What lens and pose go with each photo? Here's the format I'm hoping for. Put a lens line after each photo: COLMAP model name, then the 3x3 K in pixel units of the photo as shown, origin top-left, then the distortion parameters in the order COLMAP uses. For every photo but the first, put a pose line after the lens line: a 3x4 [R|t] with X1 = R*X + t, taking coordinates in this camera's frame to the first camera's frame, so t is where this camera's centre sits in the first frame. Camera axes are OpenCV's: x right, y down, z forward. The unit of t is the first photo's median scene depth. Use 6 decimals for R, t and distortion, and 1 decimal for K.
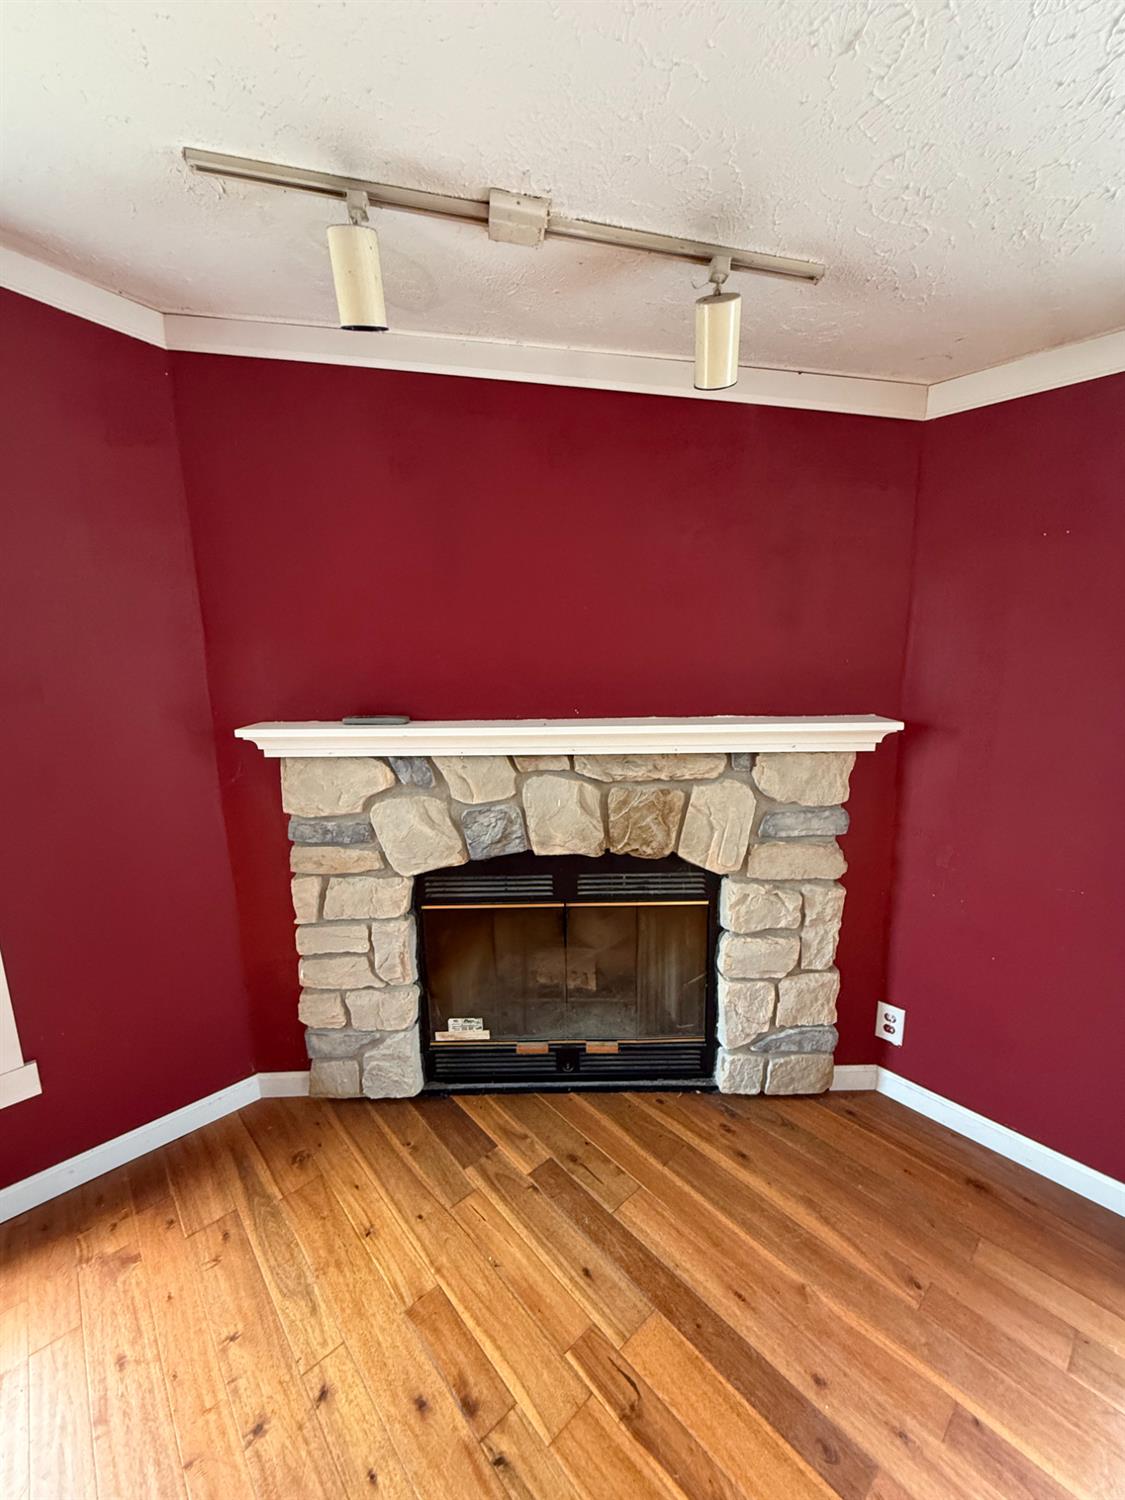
lens RADIAL K [[598.5, 0, 566.3], [0, 598.5, 748.3], [0, 0, 1]] dist [0.001765, 0.000390]
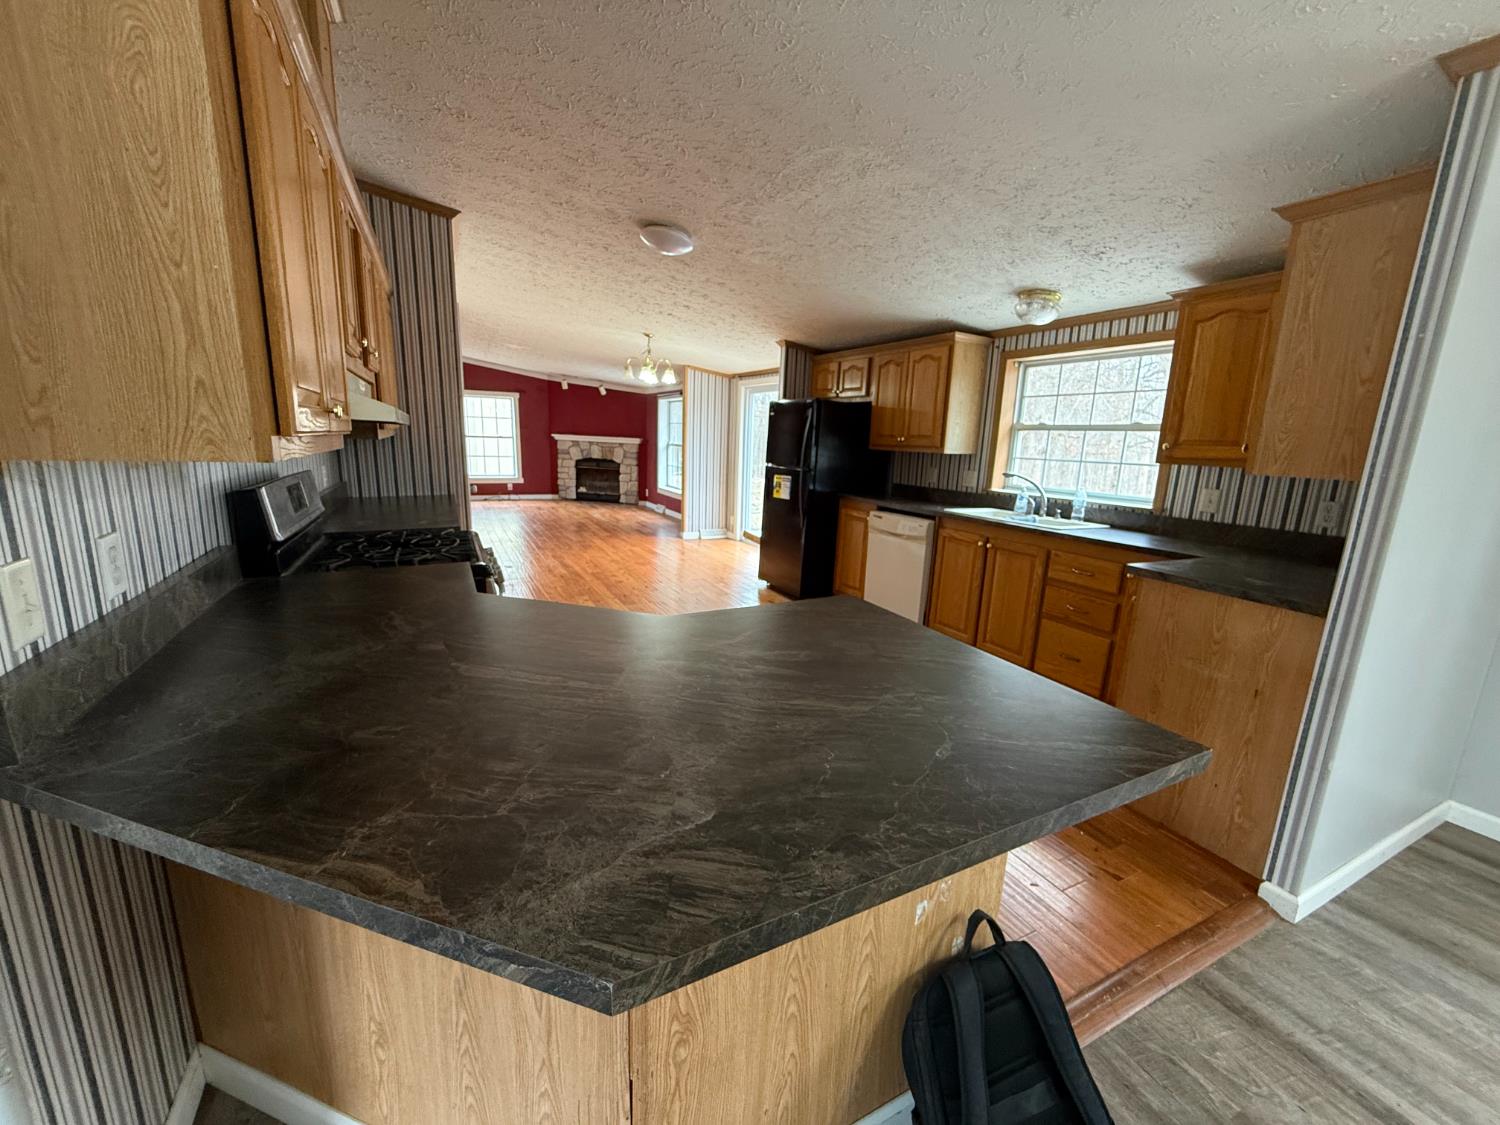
lens RADIAL K [[598.5, 0, 749.1], [0, 598.5, 563.3], [0, 0, 1]] dist [0.001765, 0.000390]
pose [[0.965122, 0.104683, -0.239959, 3.178411], [-0.096243, 0.994264, 0.046657, 0.829347], [0.243467, -0.021935, 0.969661, -4.755299]]
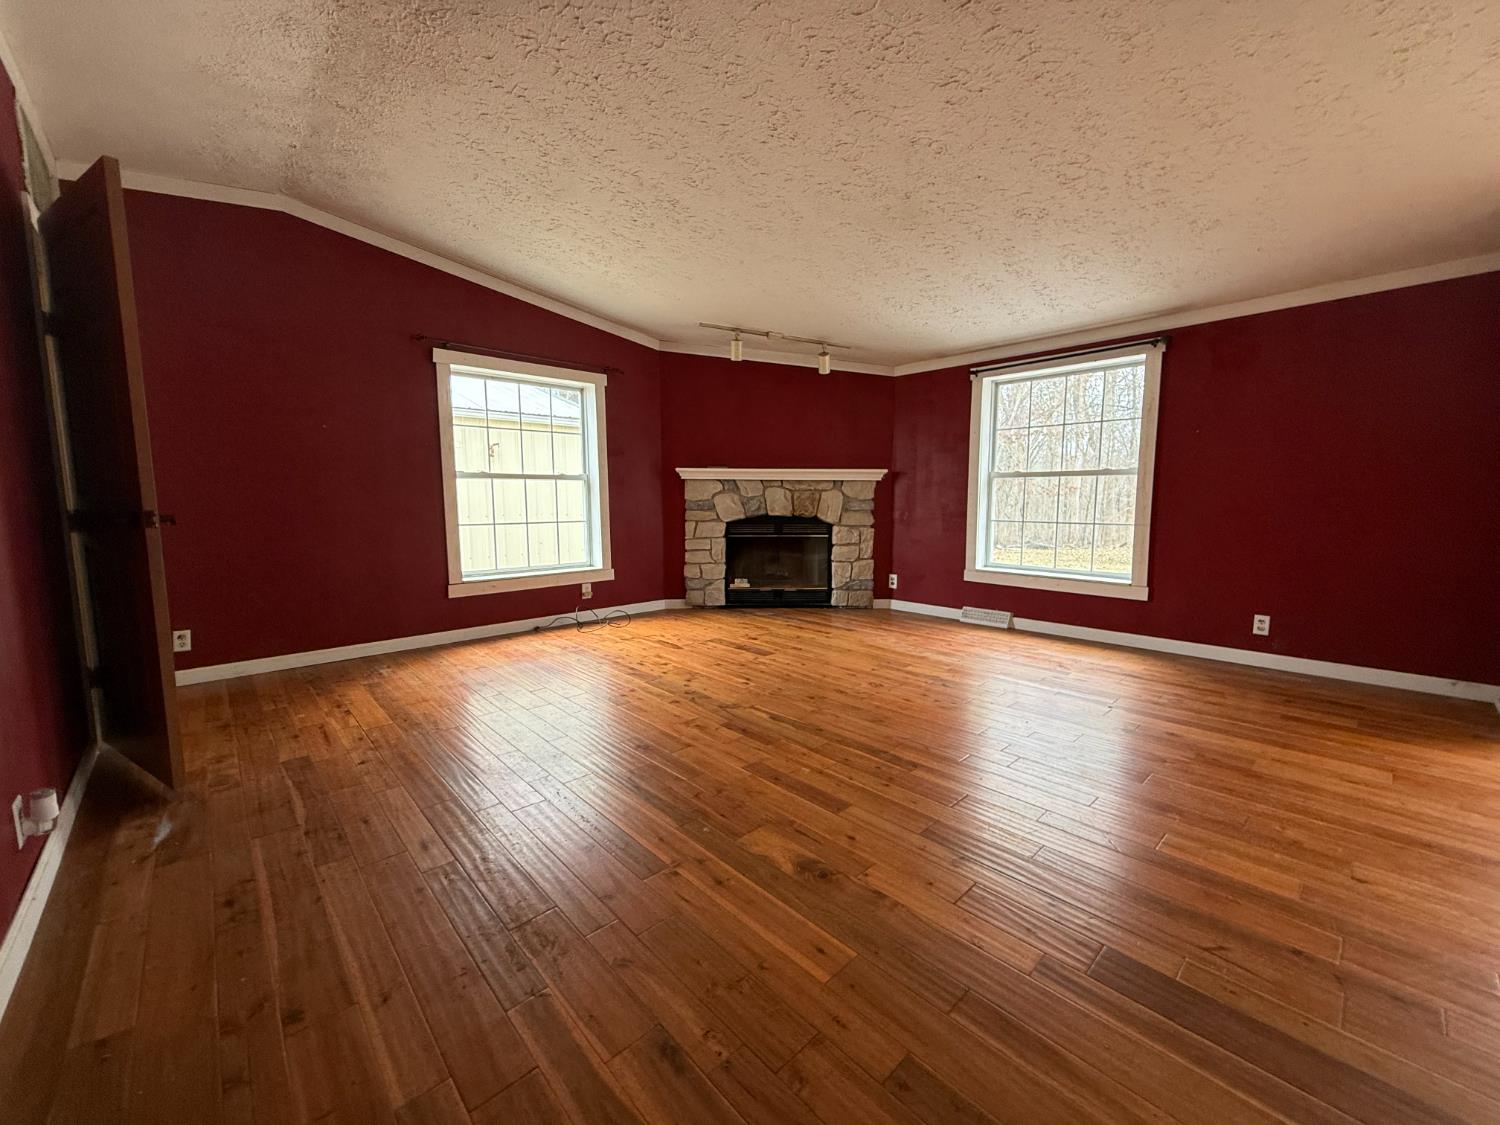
lens RADIAL K [[598.5, 0, 754.2], [0, 598.5, 565.9], [0, 0, 1]] dist [0.001765, 0.000390]
pose [[0.999811, 0.016710, 0.009911, -0.148438], [-0.016008, 0.997617, -0.067110, 0.621943], [-0.011009, 0.066939, 0.997696, -1.909587]]
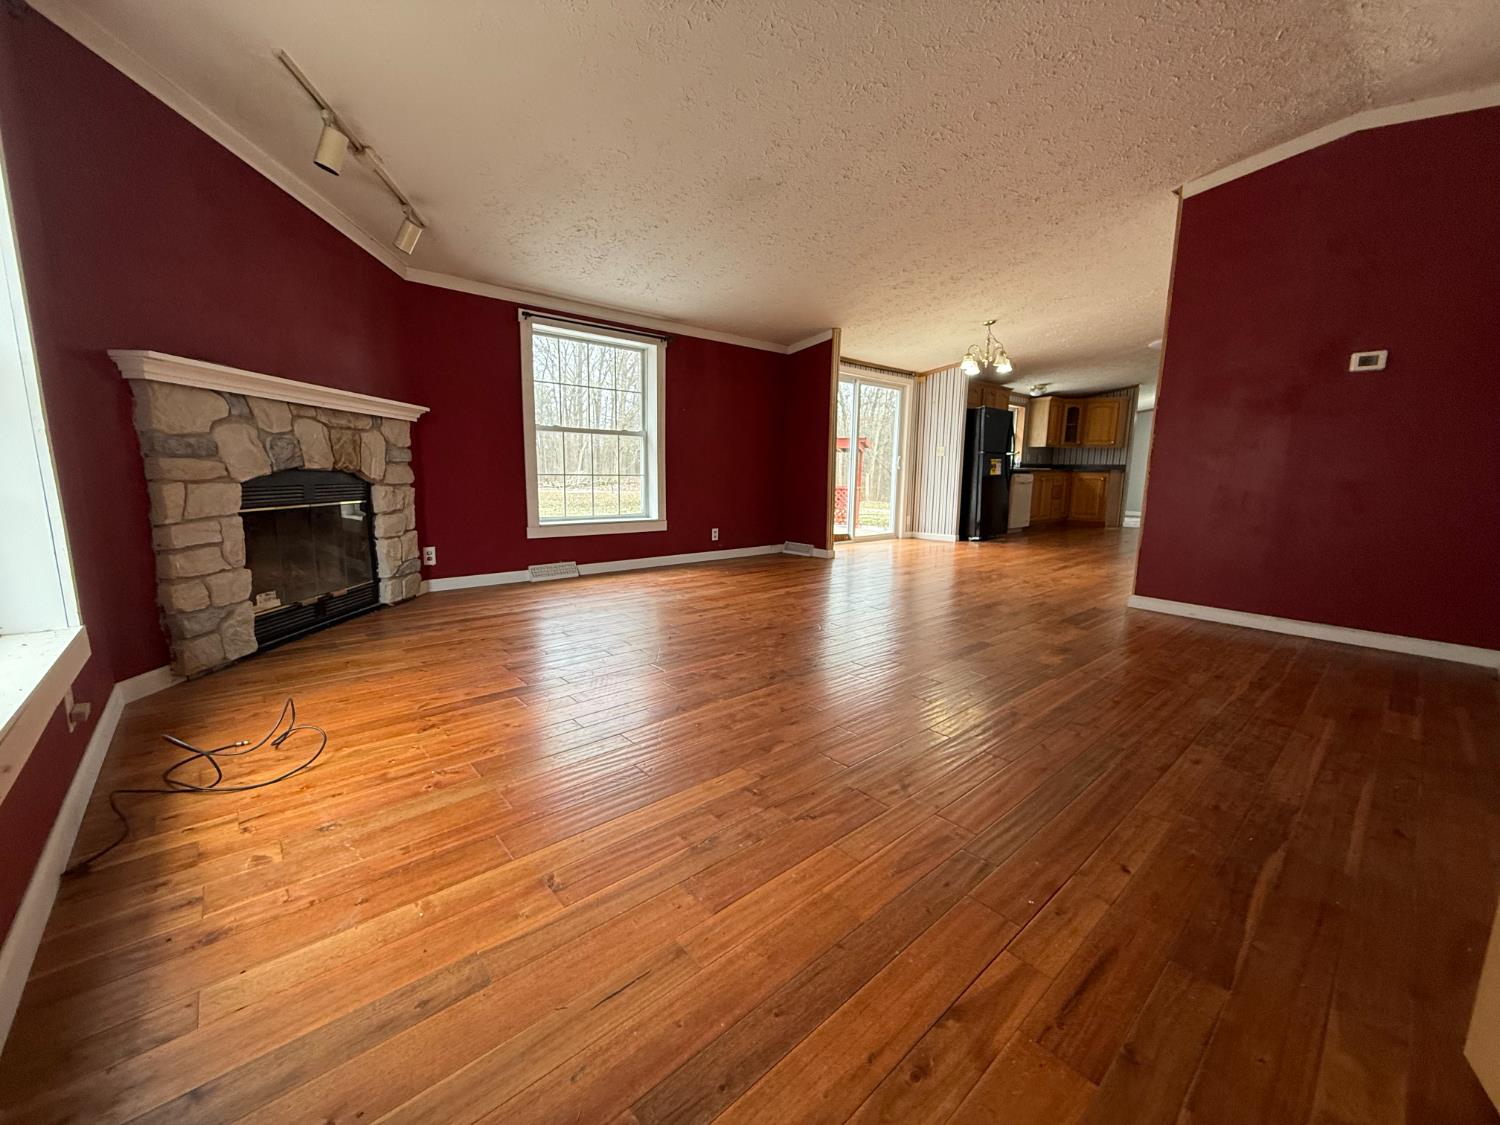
lens RADIAL K [[598.5, 0, 739.7], [0, 598.5, 561.8], [0, 0, 1]] dist [0.001765, 0.000390]
pose [[0.020918, -0.132738, 0.990930, -1.680985], [0.163628, 0.978237, 0.127584, 0.411123], [-0.986300, 0.159475, 0.042182, -0.205040]]
